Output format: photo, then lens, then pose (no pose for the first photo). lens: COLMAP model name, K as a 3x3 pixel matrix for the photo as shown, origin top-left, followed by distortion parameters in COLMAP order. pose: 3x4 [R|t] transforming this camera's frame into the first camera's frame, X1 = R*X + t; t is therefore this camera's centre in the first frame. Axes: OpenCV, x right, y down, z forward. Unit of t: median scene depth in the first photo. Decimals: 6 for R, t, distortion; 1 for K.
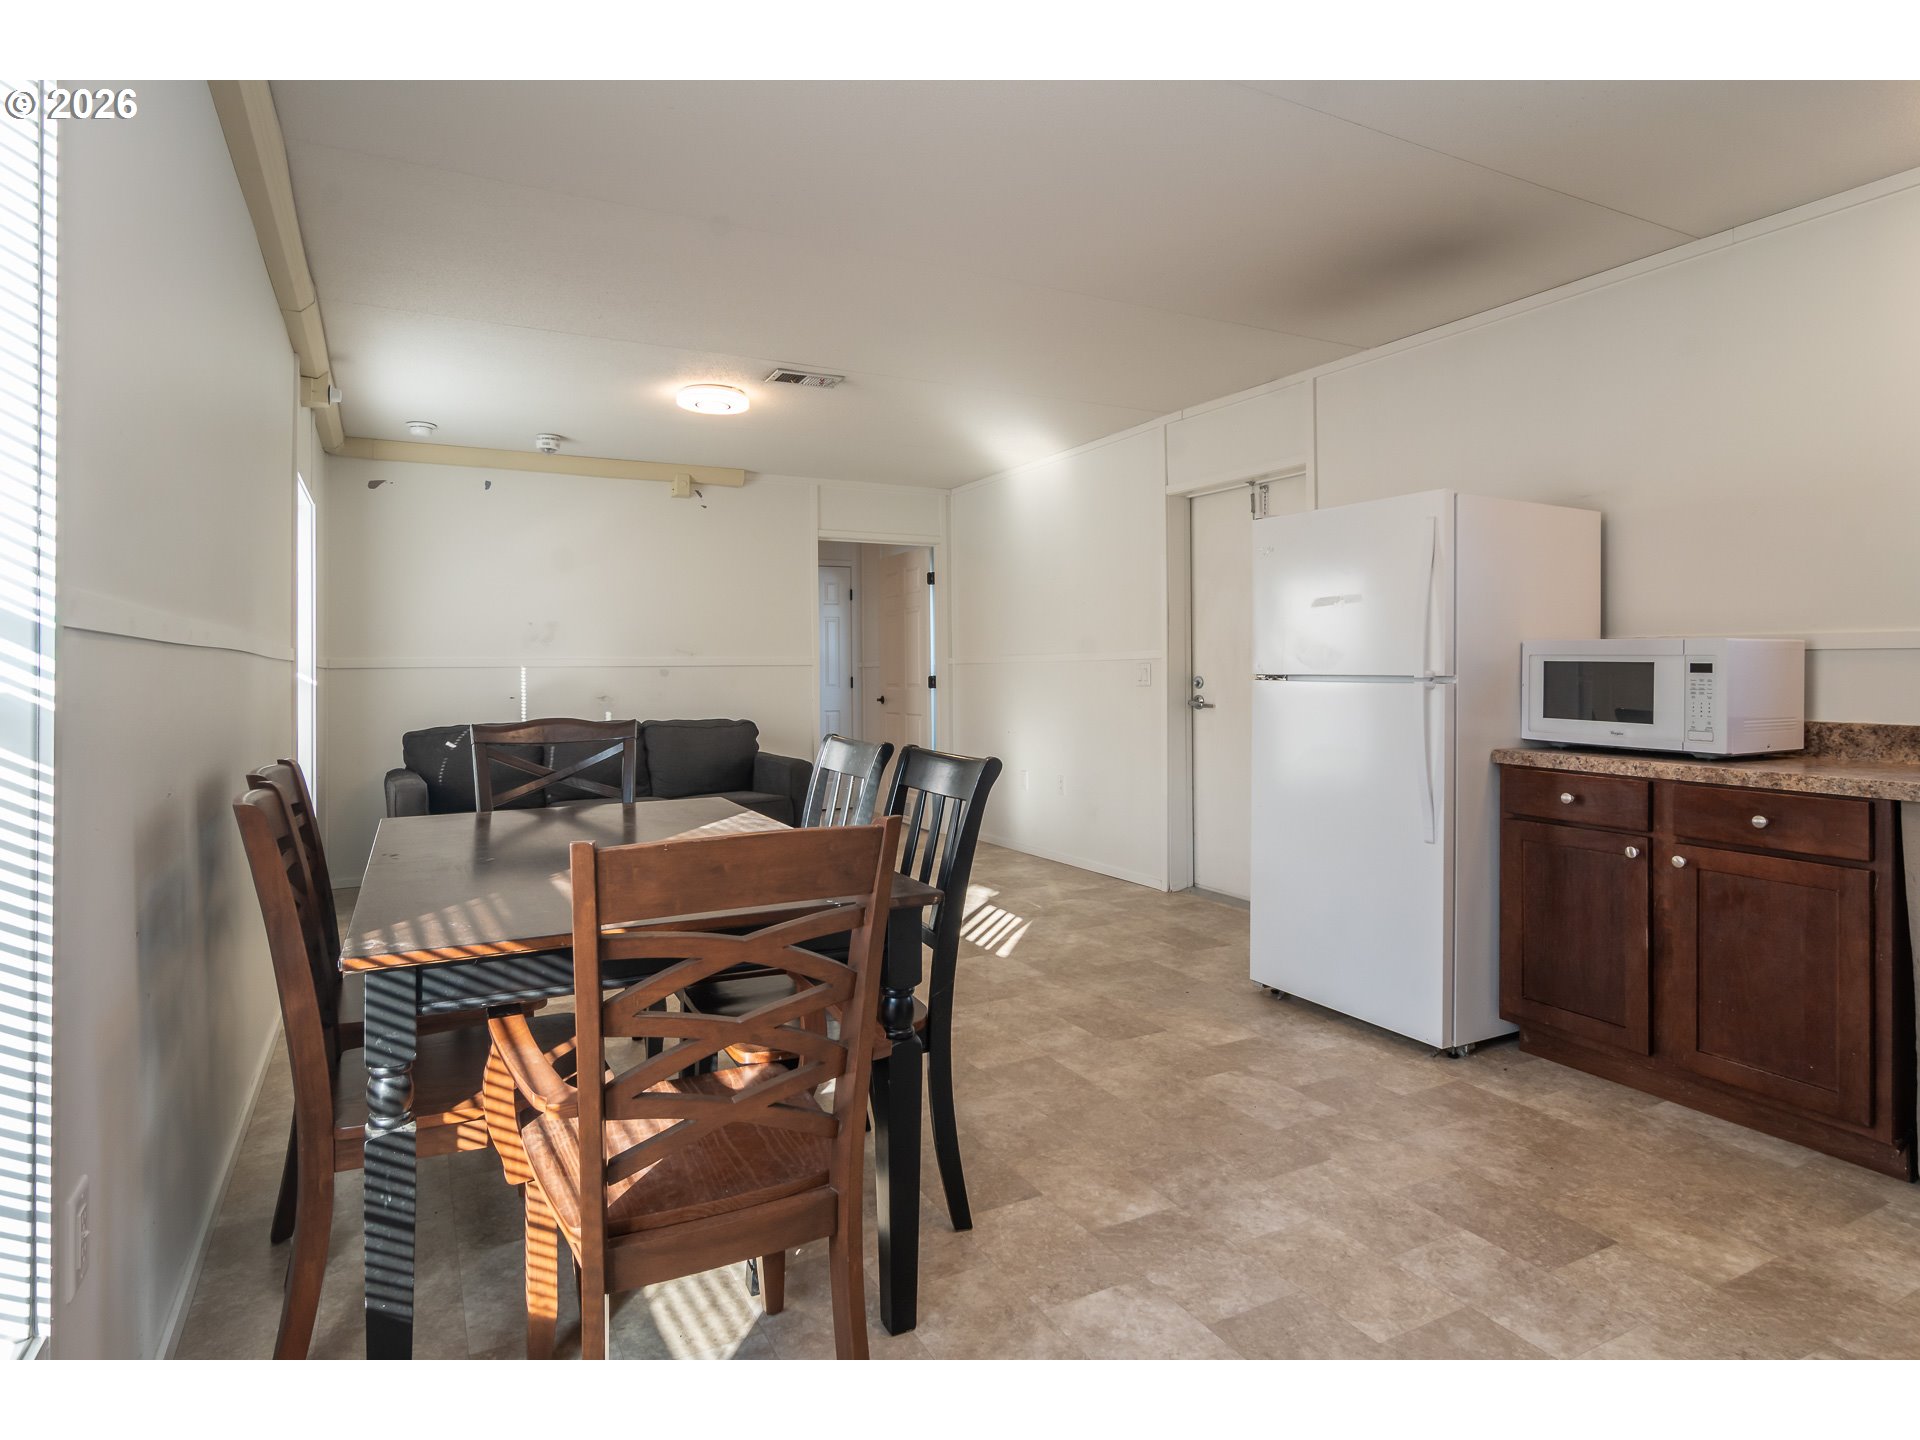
lens RADIAL K [[1045.7, 0, 890.1], [0, 1045.7, 811.3], [0, 0, 1]] dist [-0.000401, 0.000029]
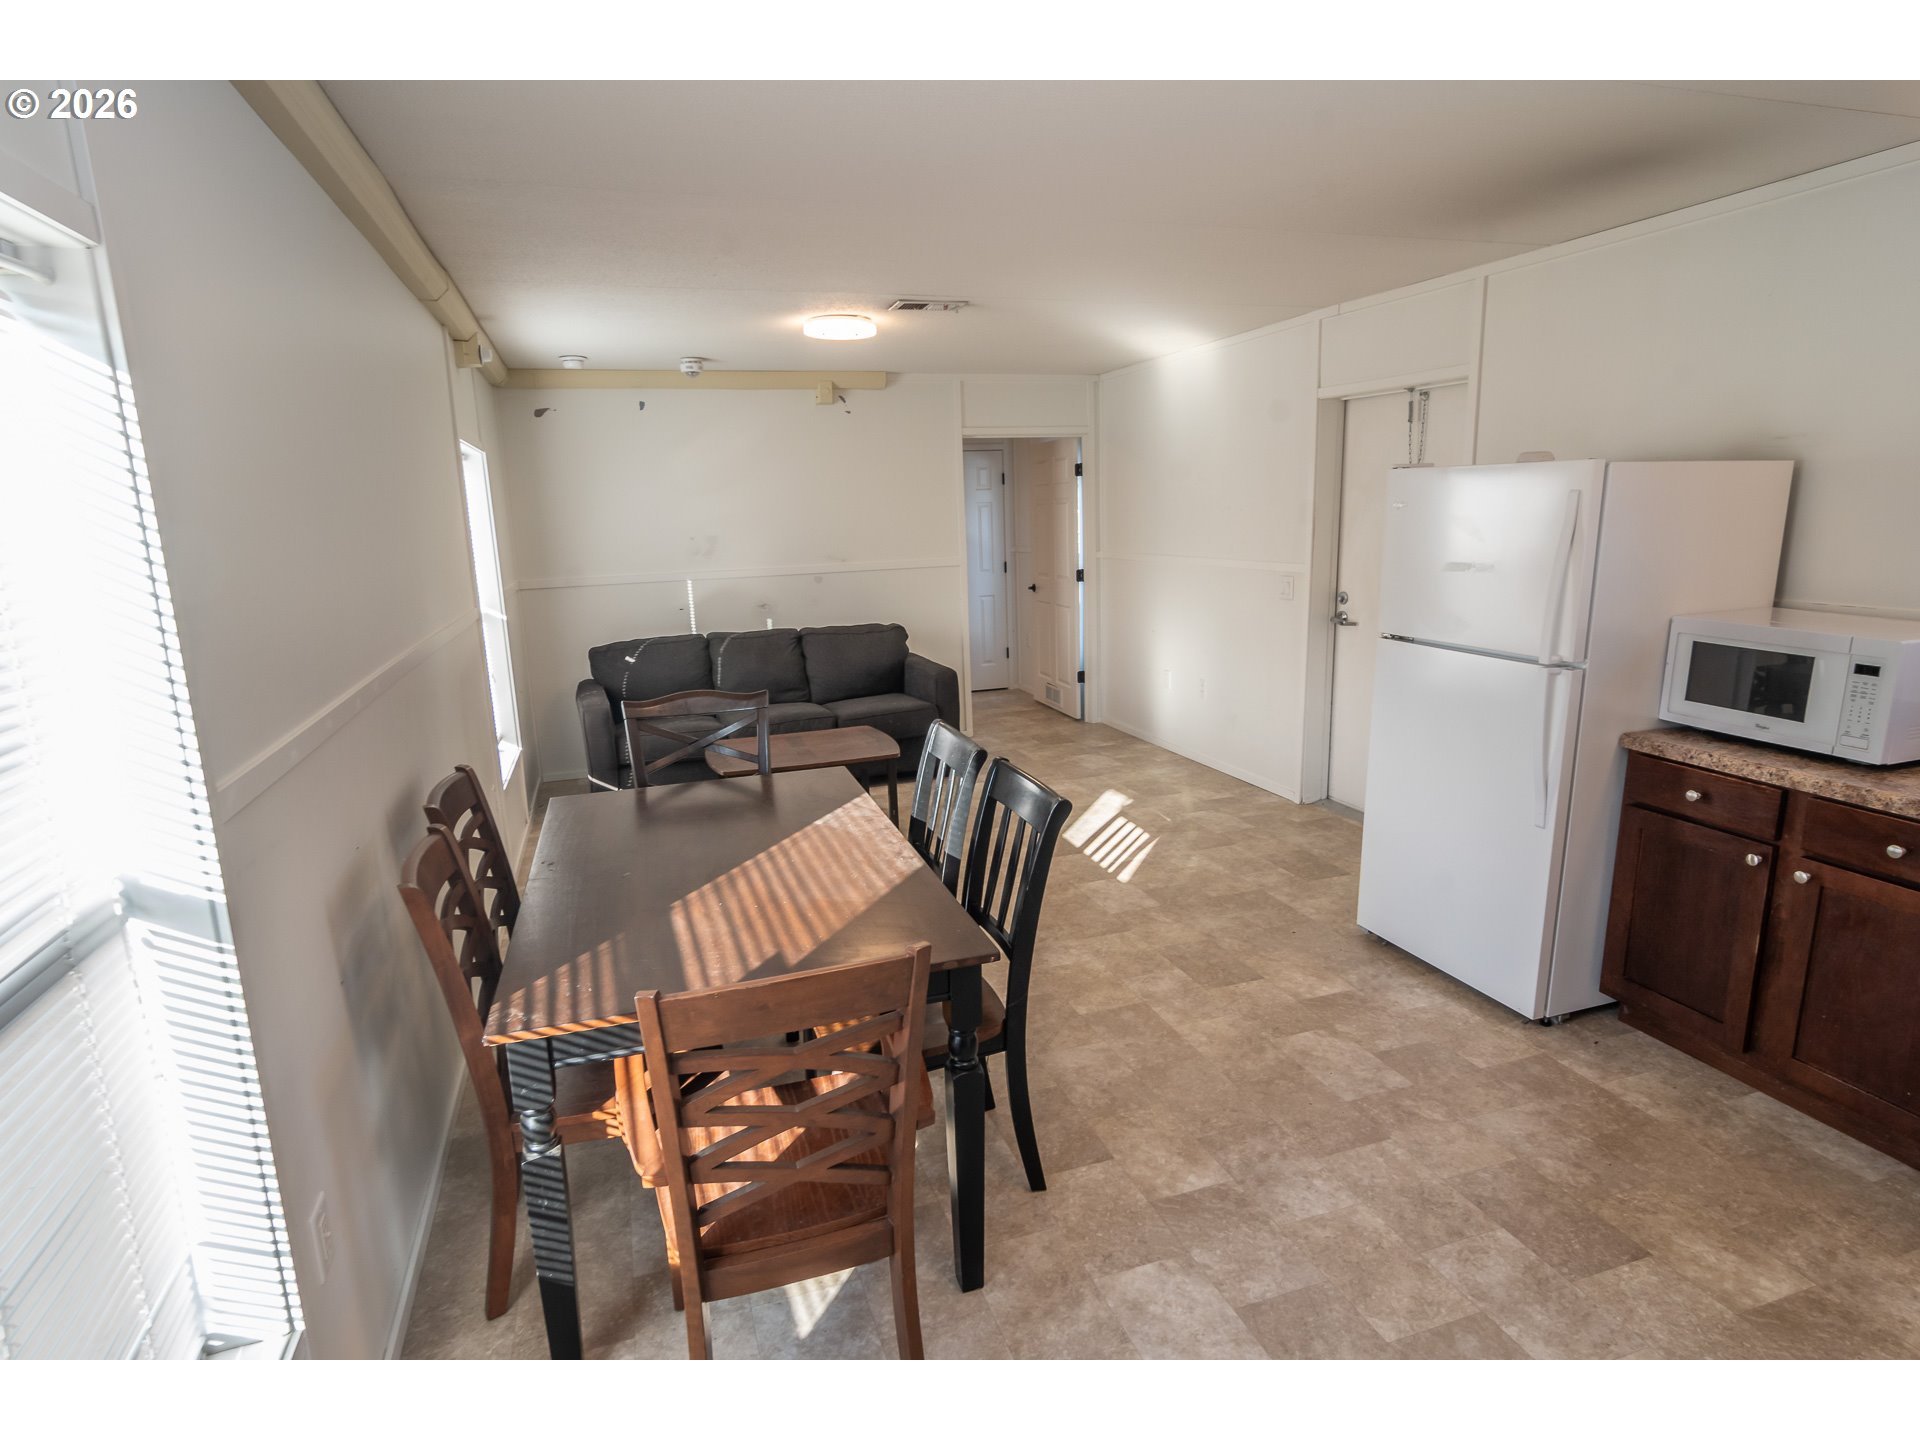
lens RADIAL K [[1025.5, 0, 980.5], [0, 1025.5, 716.7], [0, 0, 1]] dist [-0.000189, 0.000442]
pose [[0.987614, 0.013385, -0.156330, 0.159185], [0.020889, 0.976269, 0.215551, -0.322161], [0.155506, -0.216147, 0.963898, 0.007299]]
